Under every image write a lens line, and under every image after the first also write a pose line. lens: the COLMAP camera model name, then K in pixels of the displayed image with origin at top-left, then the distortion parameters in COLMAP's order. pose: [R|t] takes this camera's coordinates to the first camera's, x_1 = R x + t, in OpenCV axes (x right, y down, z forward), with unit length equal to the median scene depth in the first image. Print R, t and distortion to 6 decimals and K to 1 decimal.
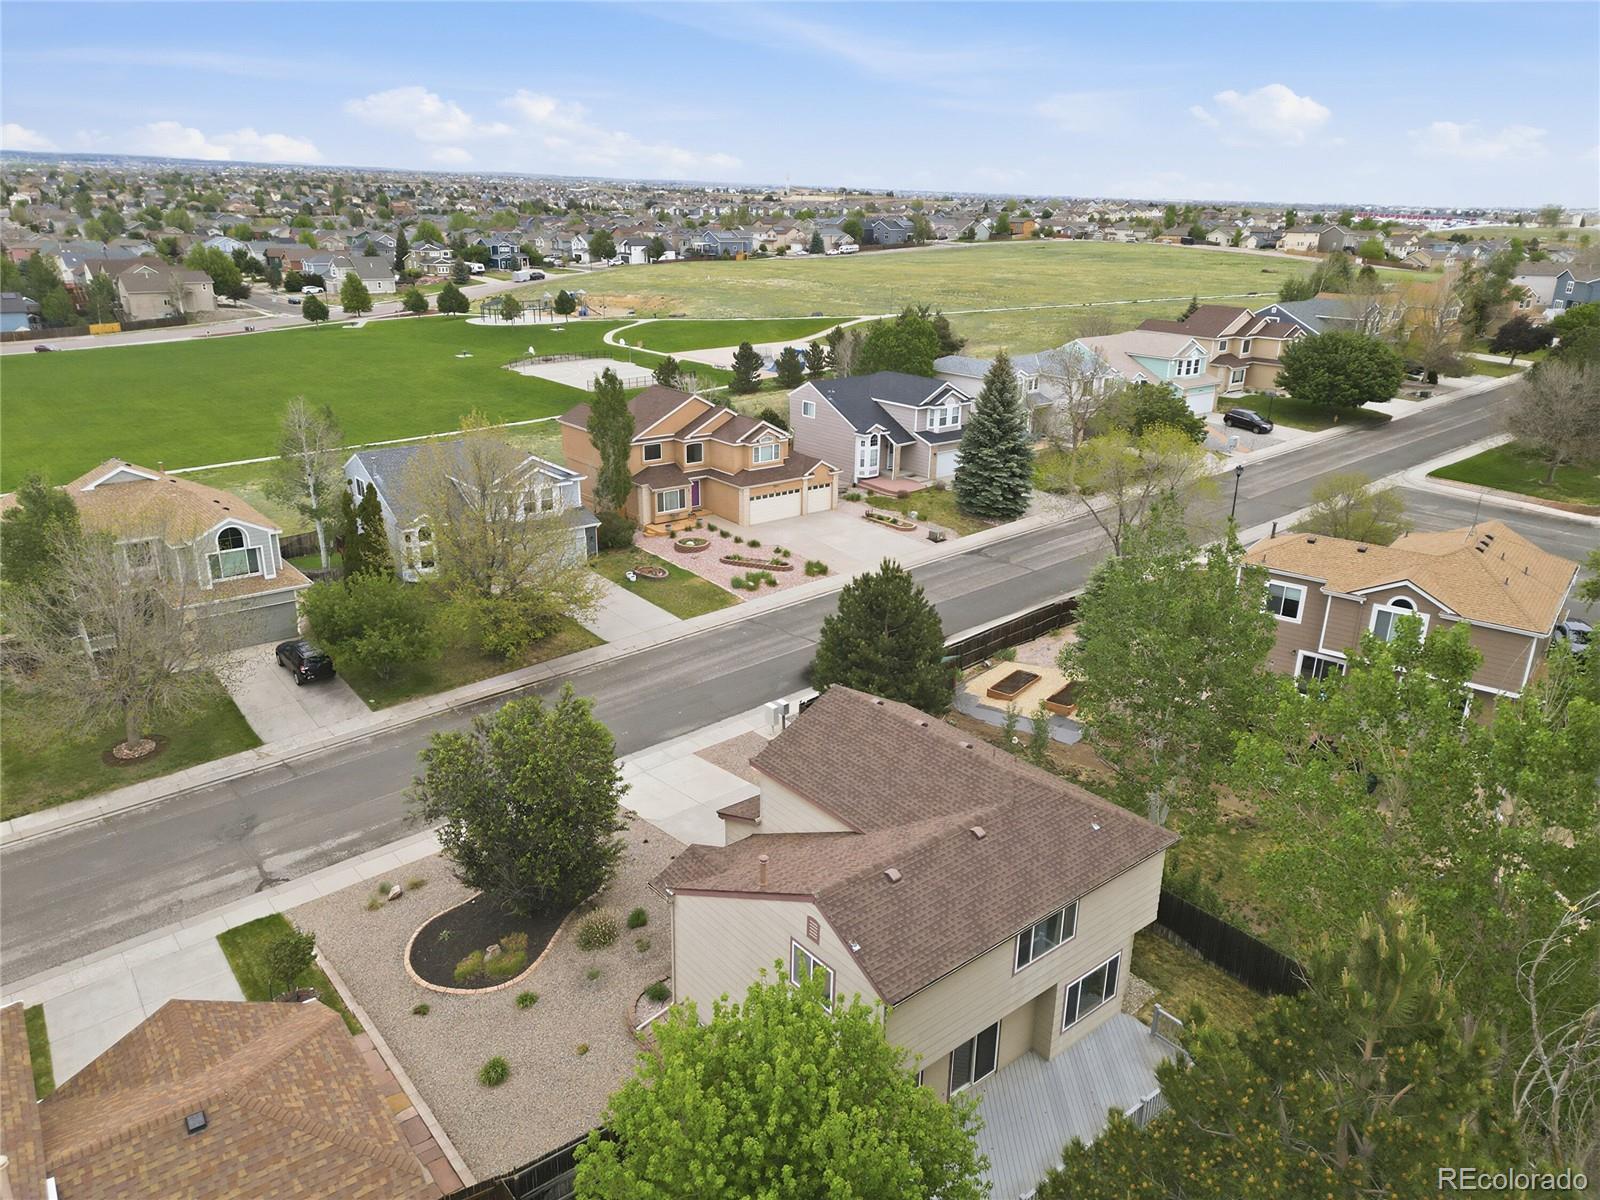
lens RADIAL K [[1111.0, 0, 800.0], [0, 1111.0, 600.0], [0, 0, 1]] dist [0.092289, -0.100597]
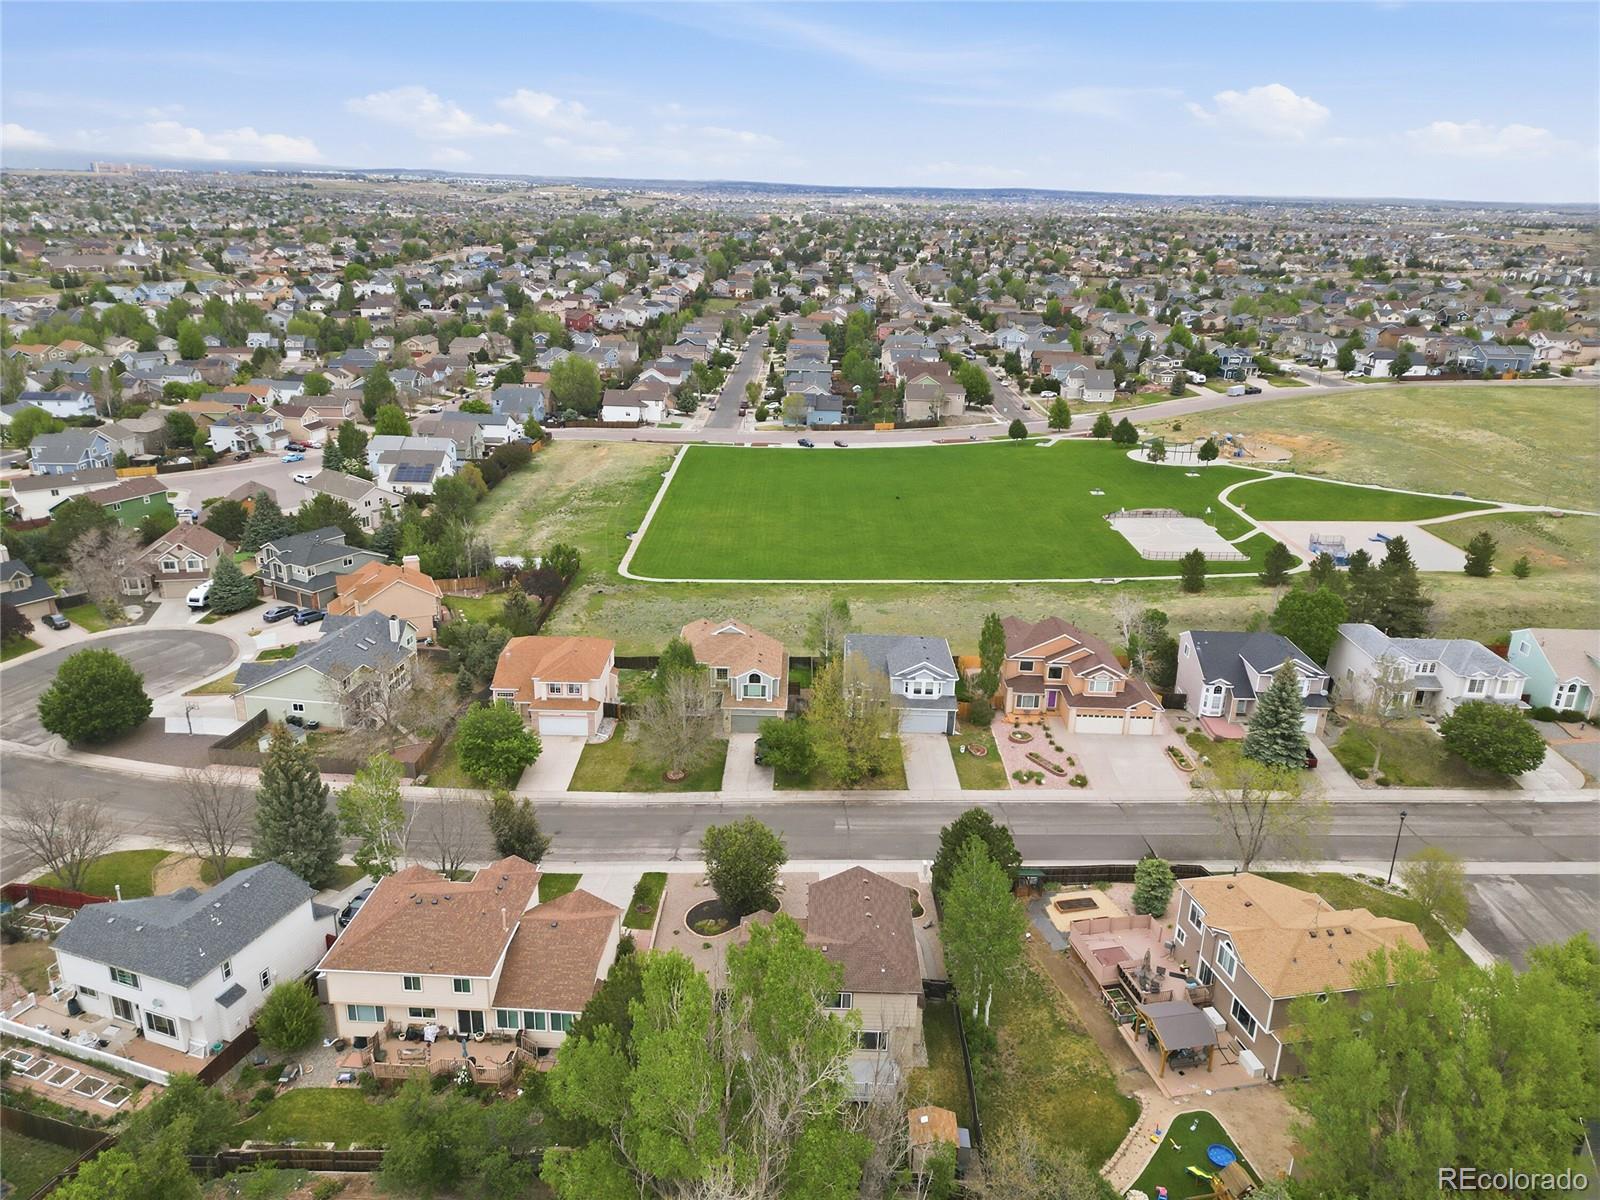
lens RADIAL K [[1111.0, 0, 800.0], [0, 1111.0, 600.0], [0, 0, 1]] dist [0.092289, -0.100597]
pose [[0.763859, 0.215350, -0.608394, 0.529390], [-0.226605, 0.972161, 0.059600, -0.241968], [0.604292, 0.092339, 0.791394, -0.370488]]
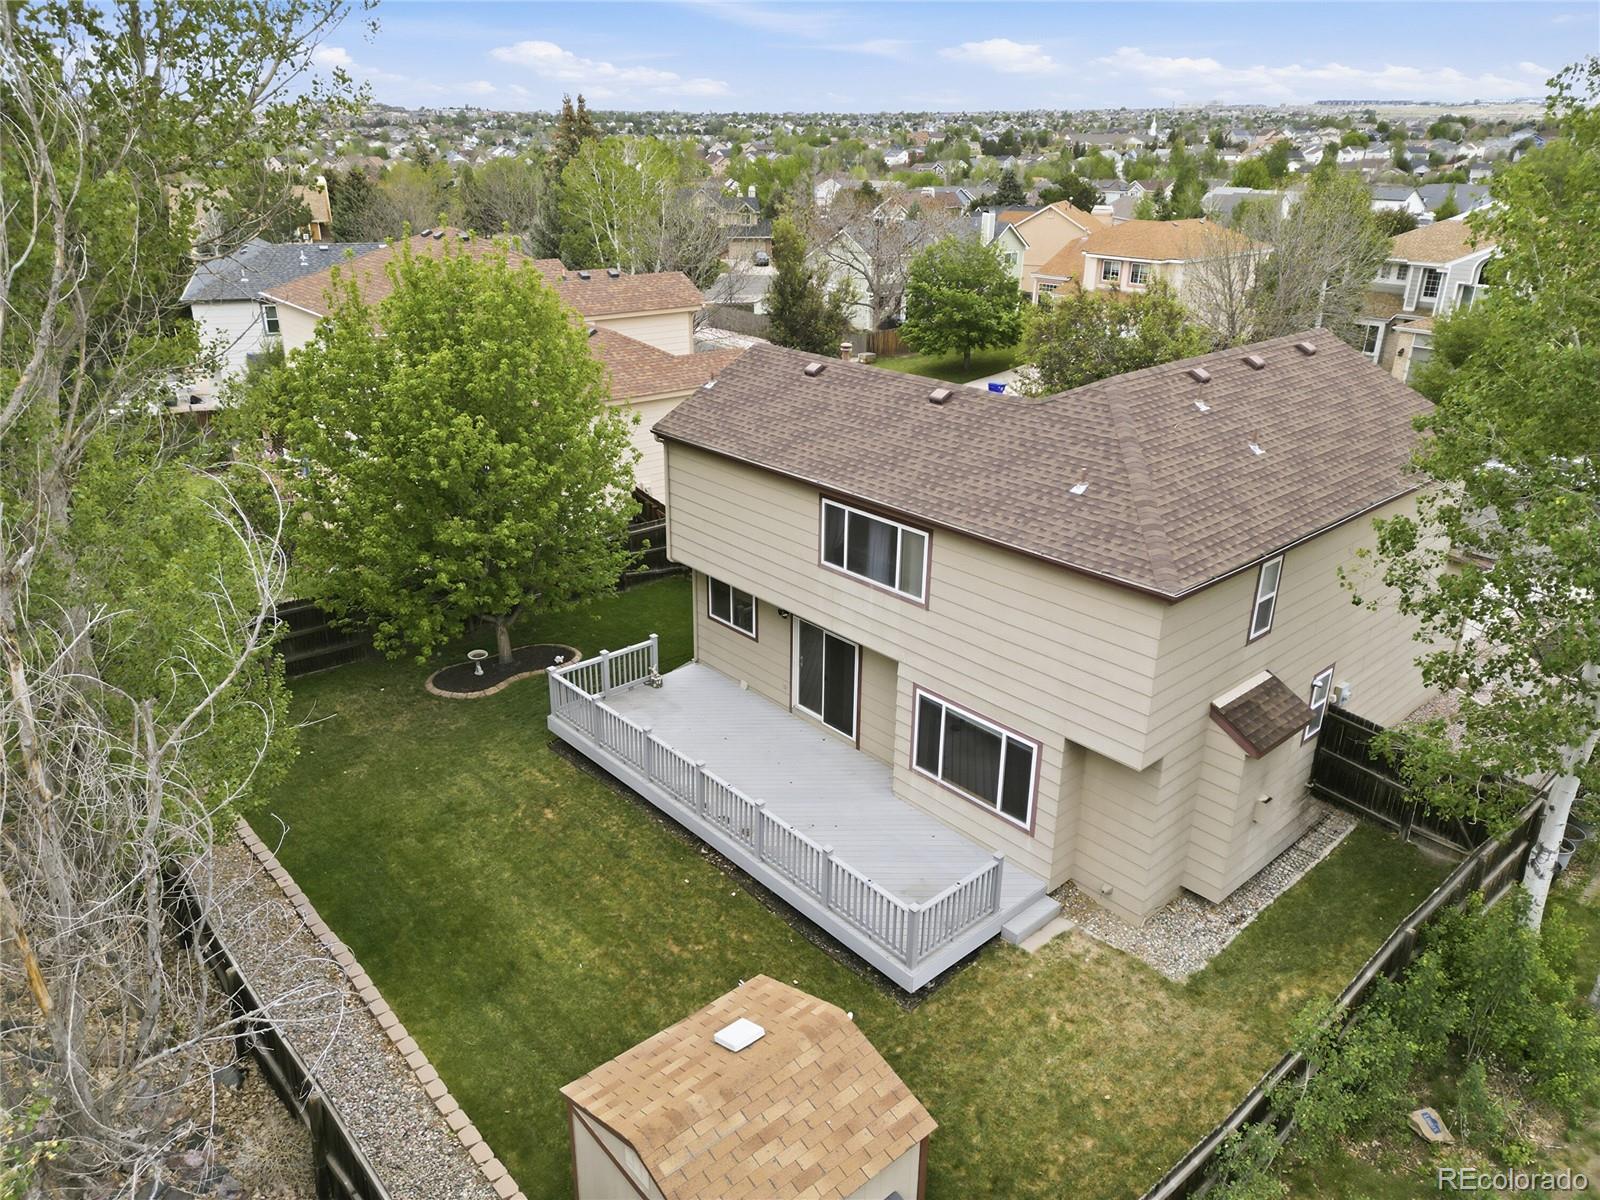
lens RADIAL K [[1111.0, 0, 800.0], [0, 1111.0, 600.0], [0, 0, 1]] dist [0.092289, -0.100597]
pose [[0.039946, 0.369671, -0.928303, 0.300750], [-0.344244, 0.877260, 0.334532, 0.045938], [0.938030, 0.306200, 0.162300, 0.320397]]
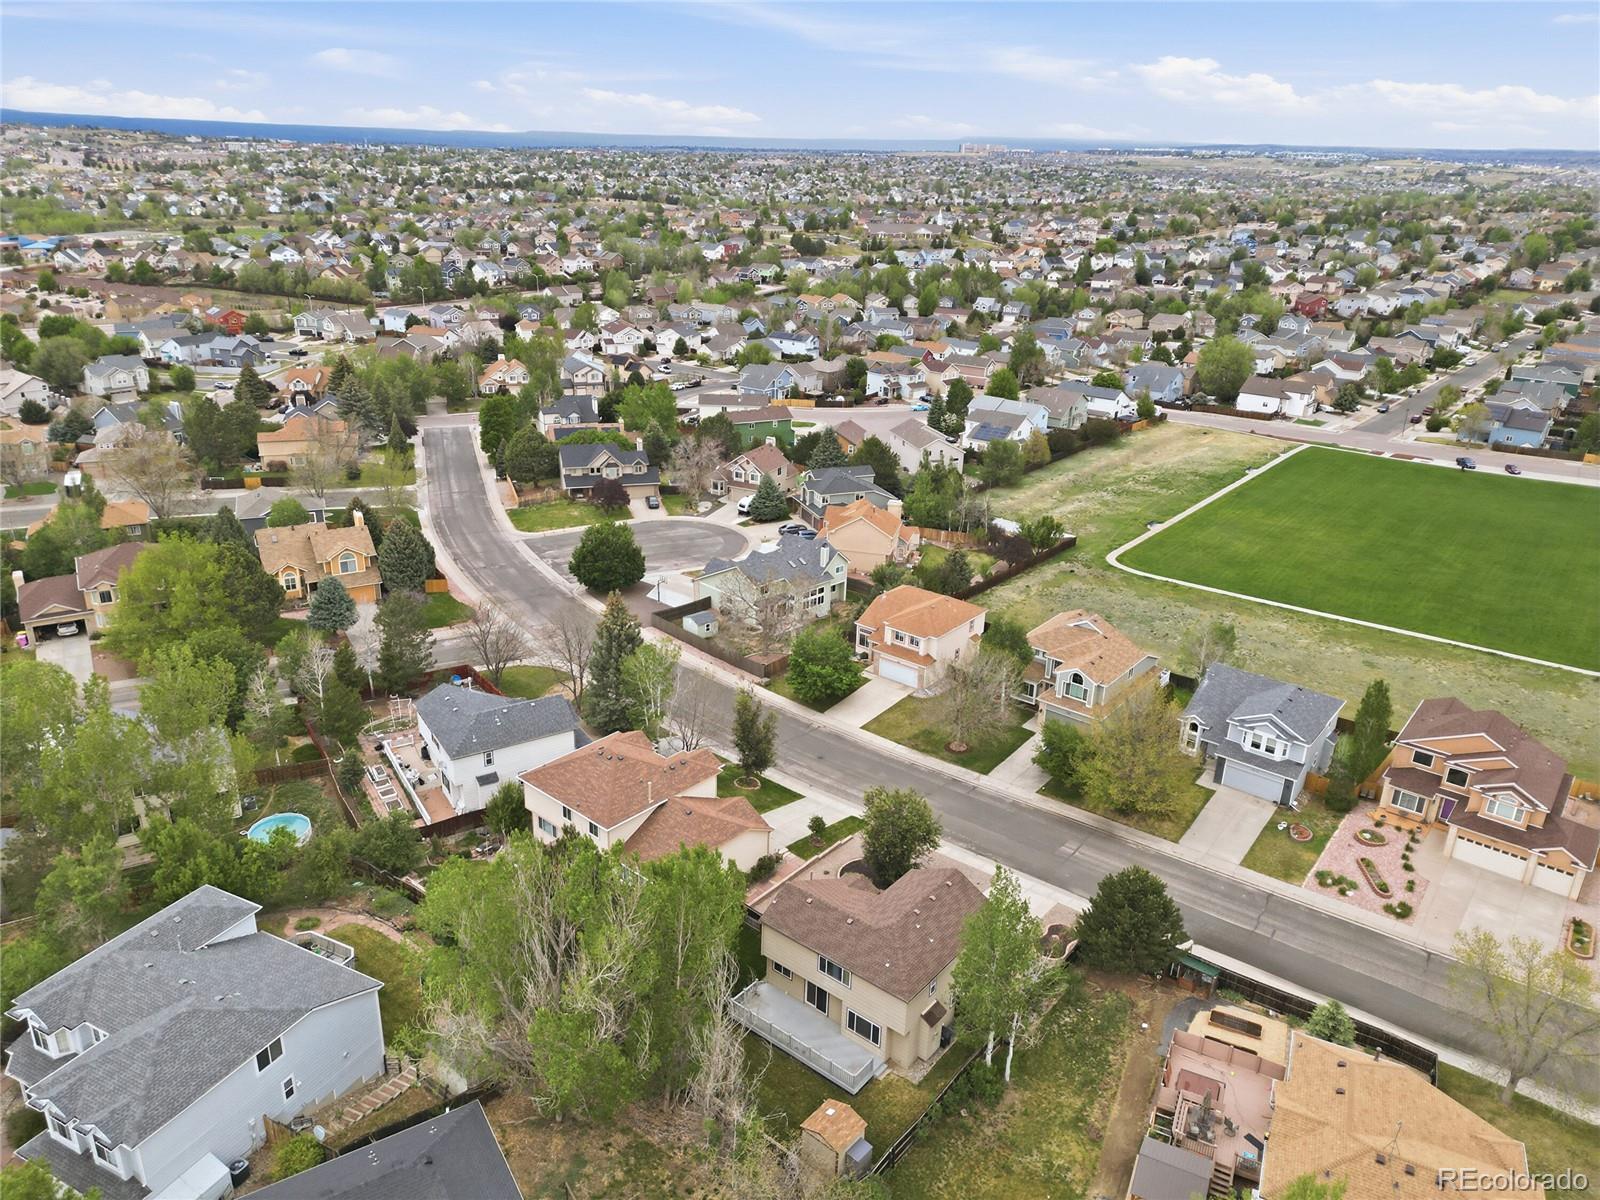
lens RADIAL K [[1111.0, 0, 800.0], [0, 1111.0, 600.0], [0, 0, 1]] dist [0.092289, -0.100597]
pose [[0.201364, 0.348103, -0.915575, 0.772523], [-0.352337, 0.897898, 0.263892, -0.369585], [0.913954, 0.269452, 0.303453, 0.003176]]
